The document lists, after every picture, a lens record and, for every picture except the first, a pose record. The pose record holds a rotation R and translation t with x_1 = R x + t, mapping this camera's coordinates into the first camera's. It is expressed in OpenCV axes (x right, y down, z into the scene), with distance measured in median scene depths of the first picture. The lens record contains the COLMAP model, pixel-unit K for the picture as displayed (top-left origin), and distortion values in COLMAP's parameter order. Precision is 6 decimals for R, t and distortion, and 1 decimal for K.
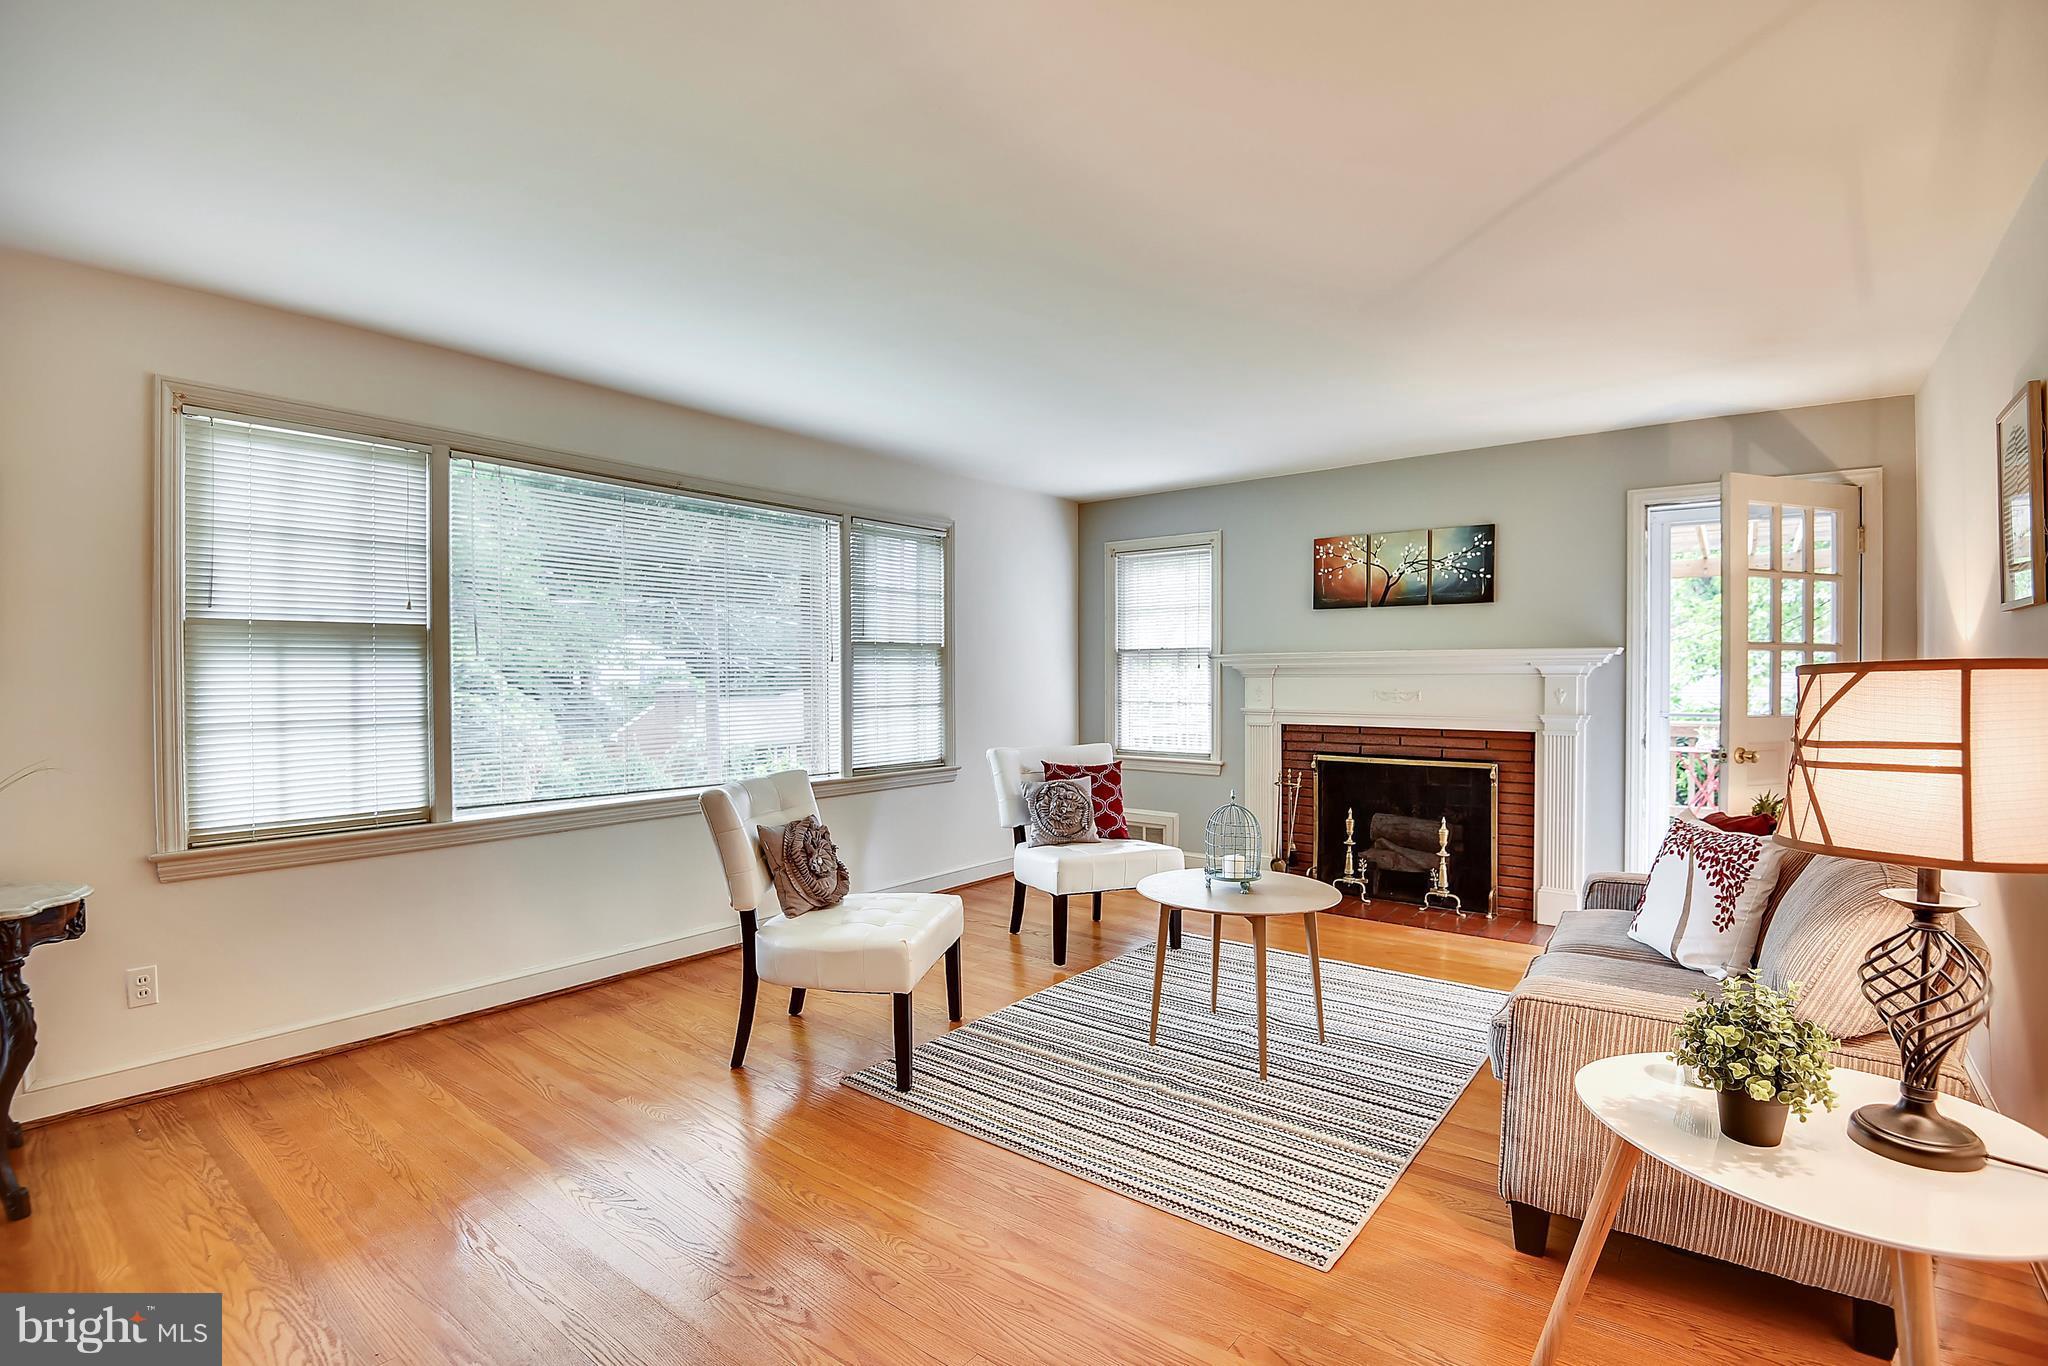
lens RADIAL K [[936.3, 0, 1022.9], [0, 936.3, 688.2], [0, 0, 1]] dist [-0.003087, -0.000167]
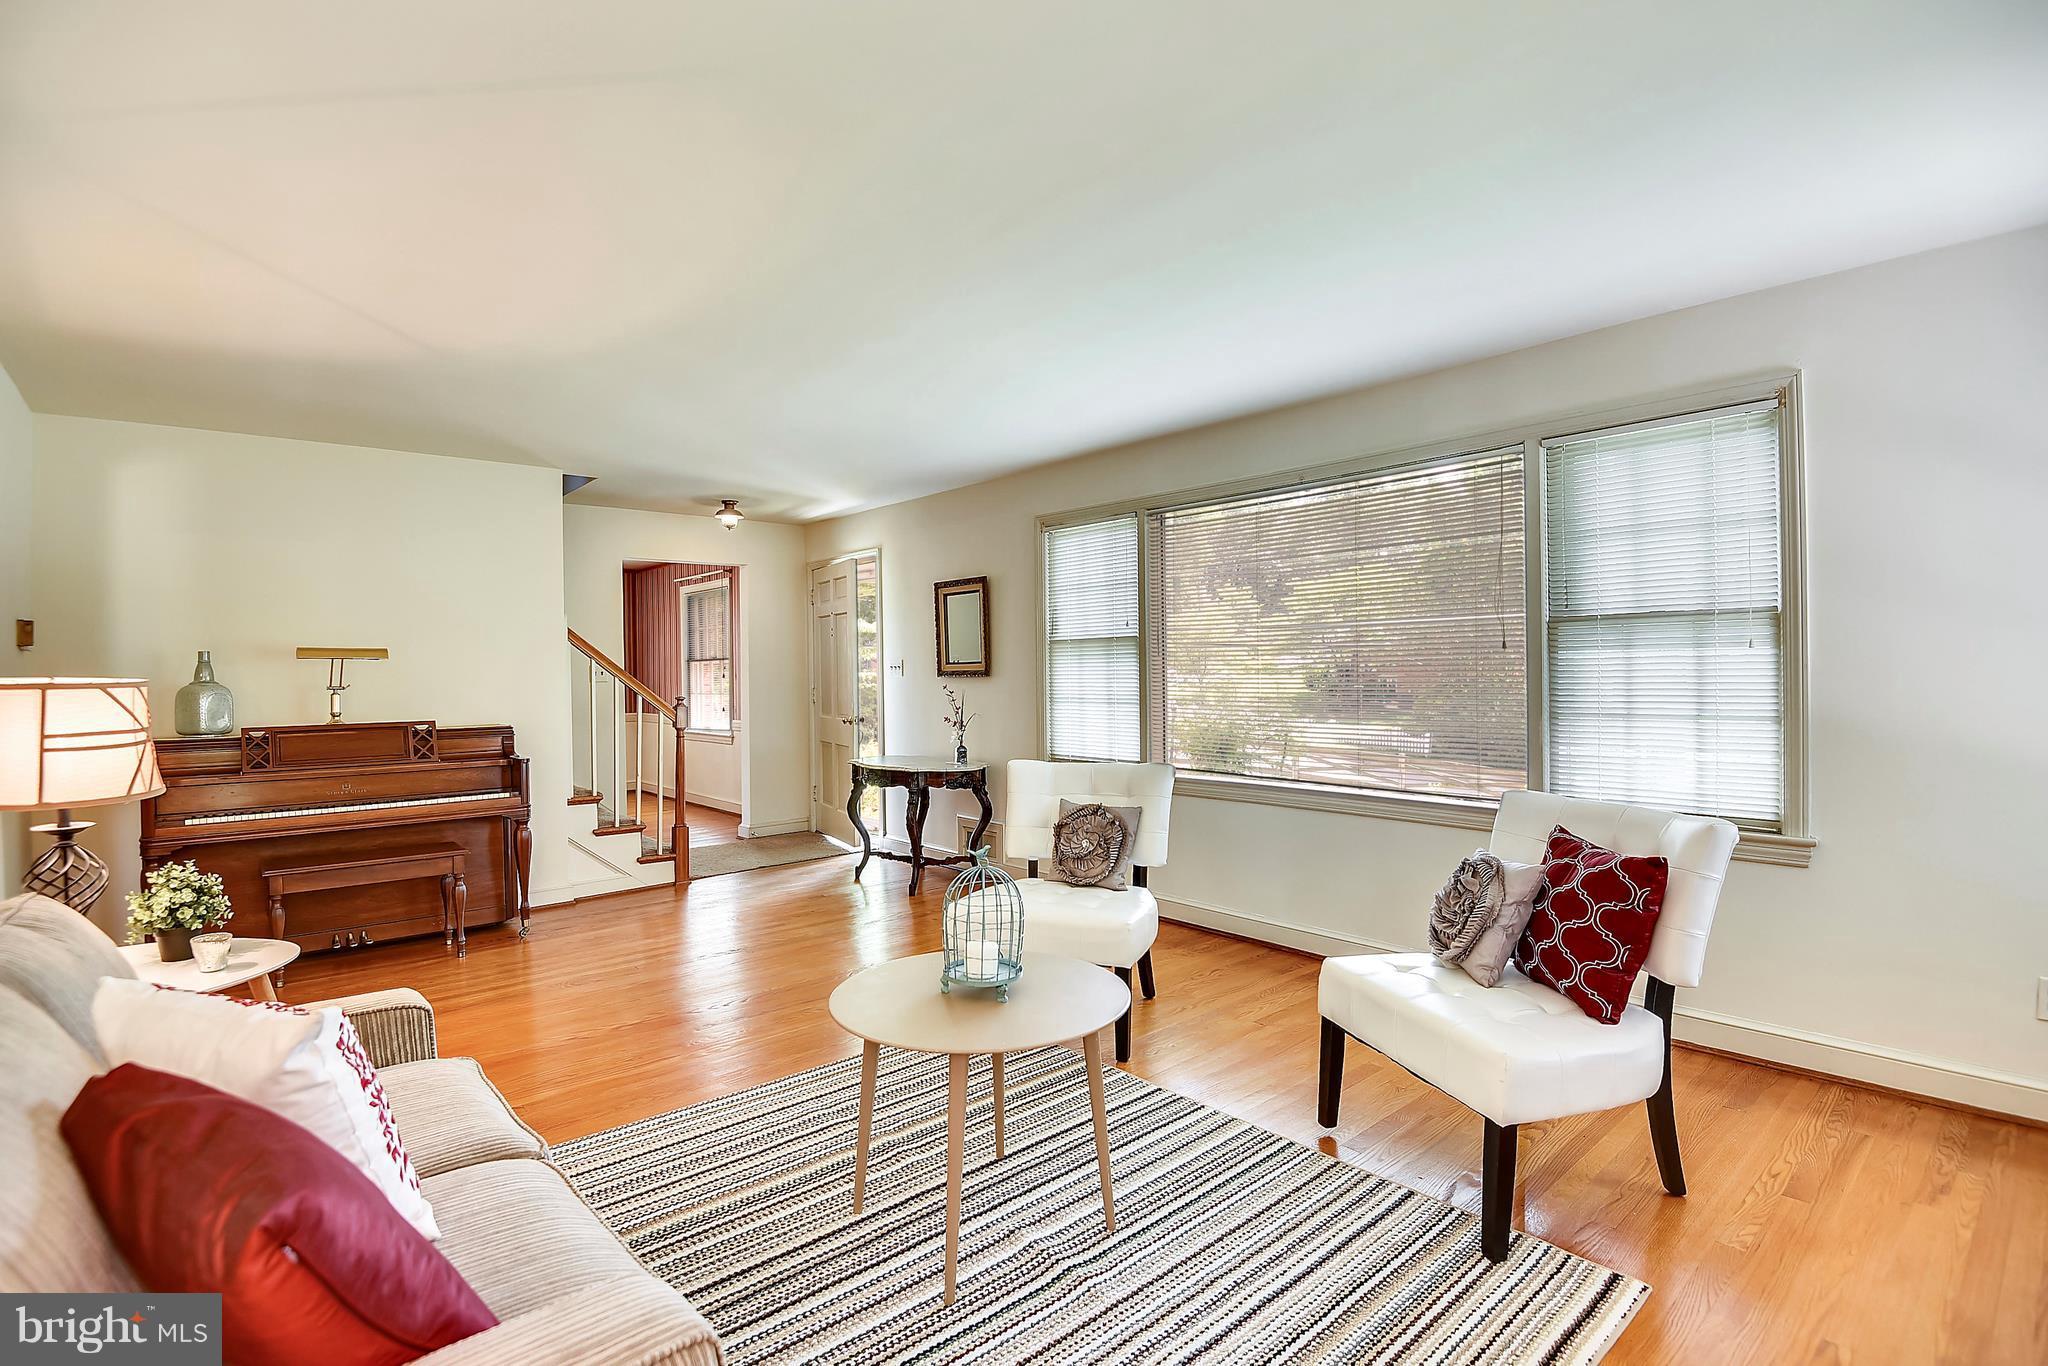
lens RADIAL K [[936.3, 0, 1020.6], [0, 936.3, 671.8], [0, 0, 1]] dist [-0.003087, -0.000167]
pose [[-0.183616, 0.005605, -0.982982, 0.696102], [0.001732, 0.999984, 0.005379, -0.017365], [0.982997, -0.000714, -0.183623, 0.908474]]
